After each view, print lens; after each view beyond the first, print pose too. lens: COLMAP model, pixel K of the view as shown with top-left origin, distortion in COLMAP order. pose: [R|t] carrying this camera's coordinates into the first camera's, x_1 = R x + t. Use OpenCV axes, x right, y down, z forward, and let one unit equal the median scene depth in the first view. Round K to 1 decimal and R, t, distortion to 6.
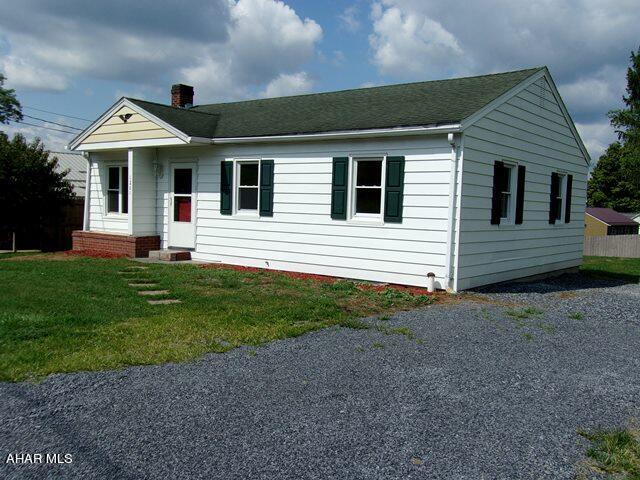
lens RADIAL K [[621.5, 0, 320.0], [0, 621.5, 240.0], [0, 0, 1]] dist [0.055341, -0.000188]
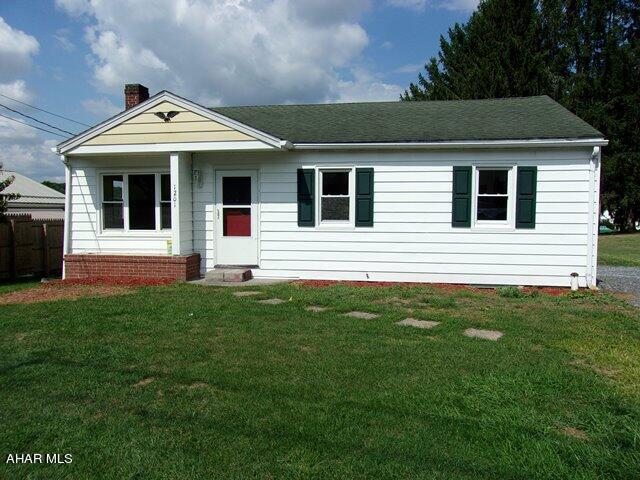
lens RADIAL K [[498.9, 0, 320.0], [0, 498.9, 240.0], [0, 0, 1]] dist [-0.008125, 0.001686]
pose [[0.876649, -0.053058, 0.478197, -0.486919], [0.050026, 0.998566, 0.019085, -0.033881], [-0.478523, 0.007191, 0.878045, 0.339145]]
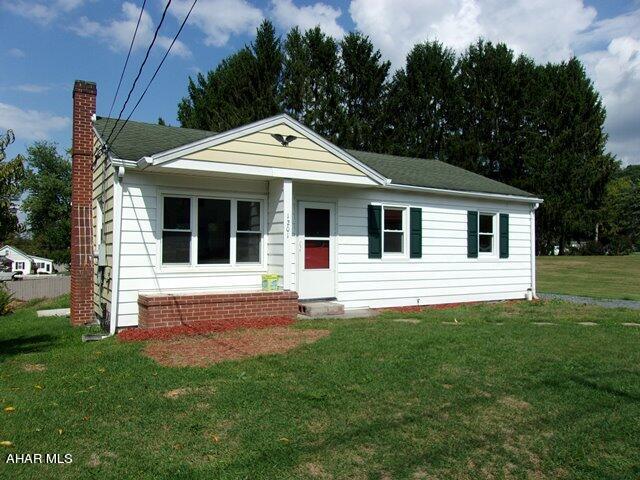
lens RADIAL K [[498.9, 0, 320.0], [0, 498.9, 240.0], [0, 0, 1]] dist [-0.008125, 0.001686]
pose [[0.361994, -0.004268, 0.932171, -0.925180], [0.057852, 0.998165, -0.017896, -0.060795], [-0.930384, 0.060406, 0.361576, 0.789362]]
